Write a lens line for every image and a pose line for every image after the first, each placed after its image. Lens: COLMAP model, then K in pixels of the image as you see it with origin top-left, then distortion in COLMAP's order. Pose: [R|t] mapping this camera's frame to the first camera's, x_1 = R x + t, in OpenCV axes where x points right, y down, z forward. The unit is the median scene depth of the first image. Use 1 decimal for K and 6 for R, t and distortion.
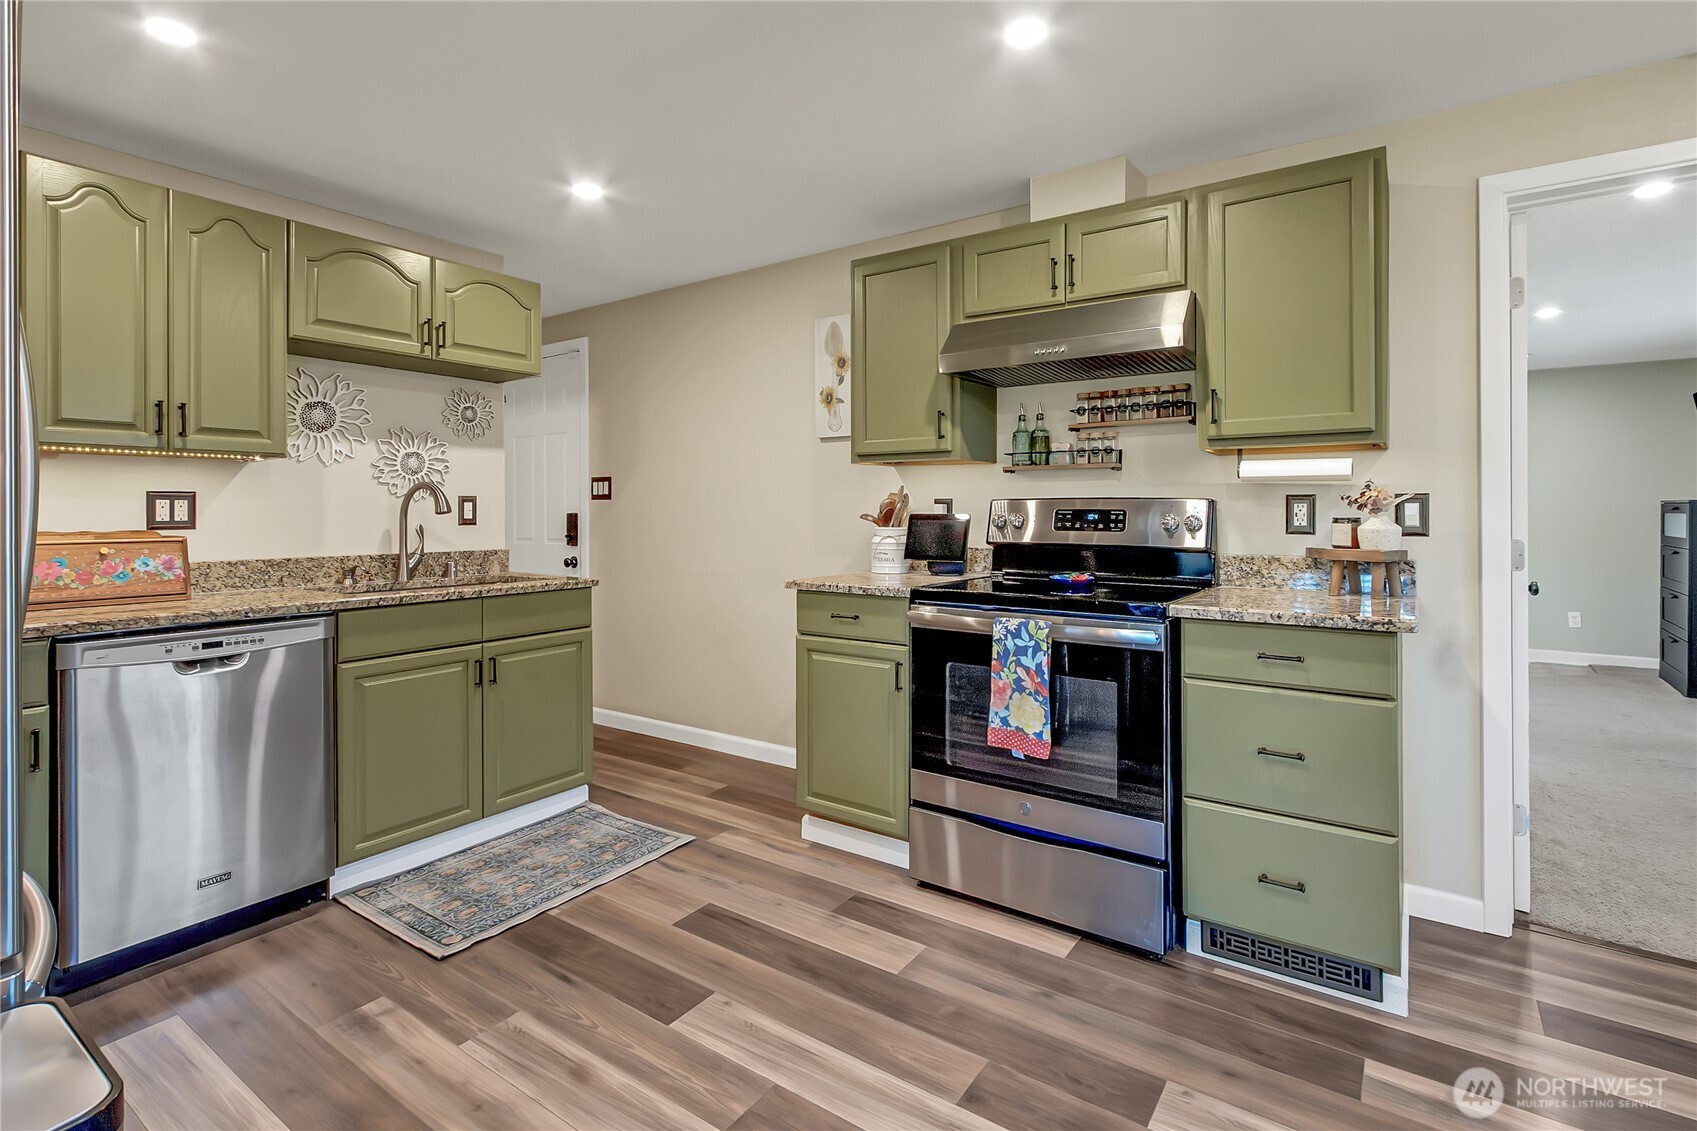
lens RADIAL K [[803.6, 0, 844.2], [0, 803.6, 513.6], [0, 0, 1]] dist [0.003961, -0.000759]
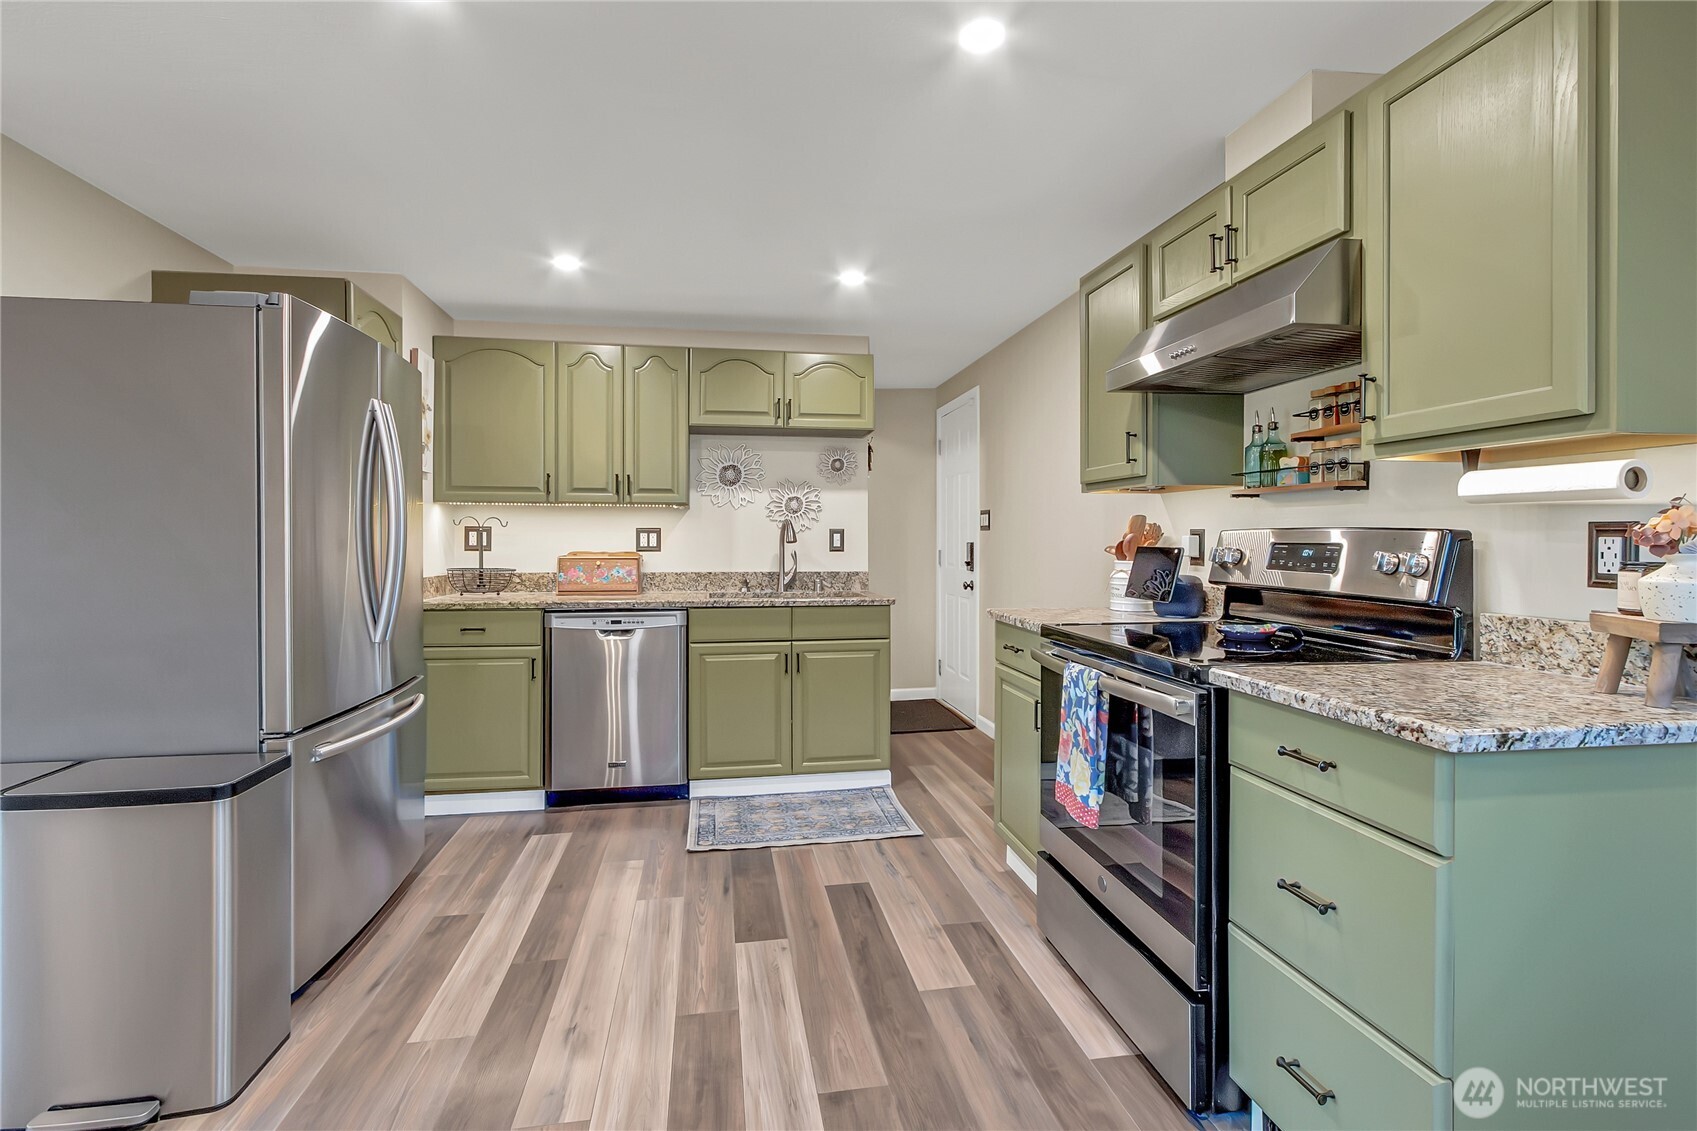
lens RADIAL K [[777.5, 0, 847.8], [0, 777.5, 546.7], [0, 0, 1]] dist [0.004687, 0.000109]
pose [[0.703630, 0.010661, -0.710487, 0.554109], [-0.005324, 0.999938, 0.009732, -0.007138], [0.710547, -0.003066, 0.703643, 0.180428]]
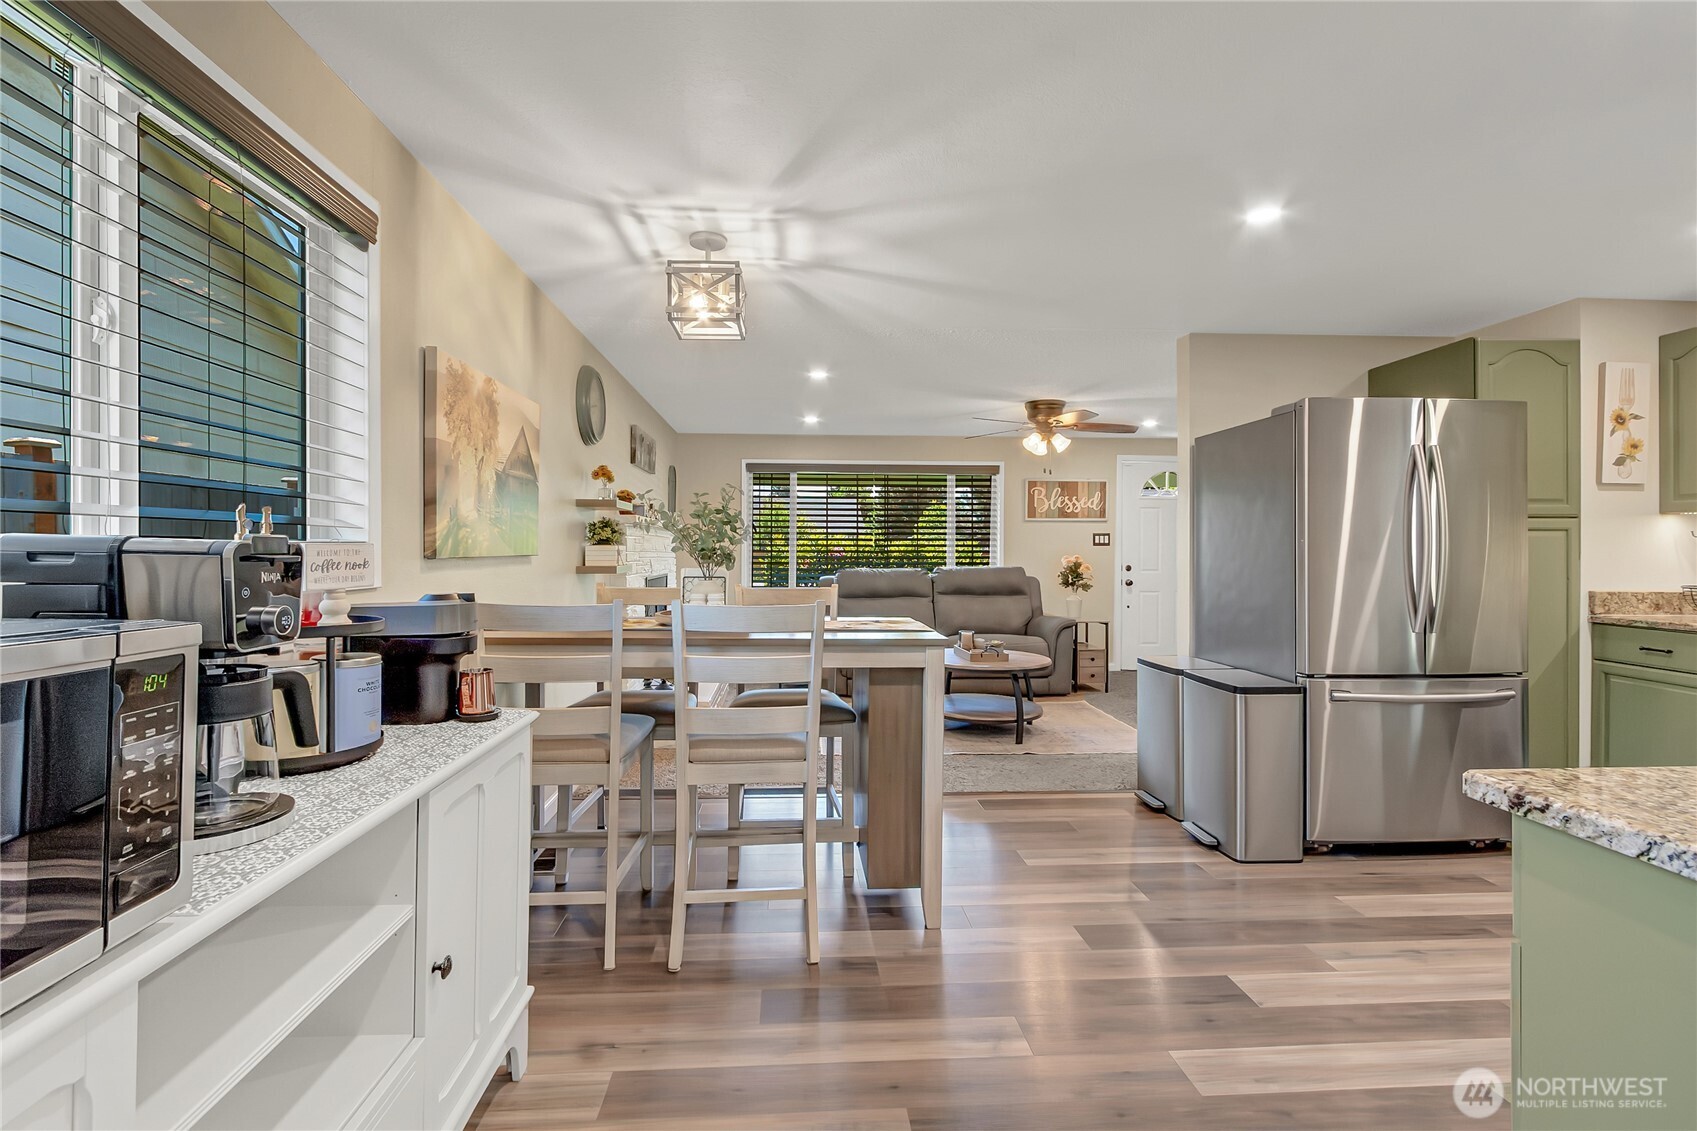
lens RADIAL K [[777.5, 0, 819.2], [0, 777.5, 556.2], [0, 0, 1]] dist [0.004687, 0.000109]
pose [[-0.787563, 0.008832, -0.616170, 0.952205], [0.000149, 0.999900, 0.014142, -0.015776], [0.616234, 0.011046, -0.787486, 0.785266]]
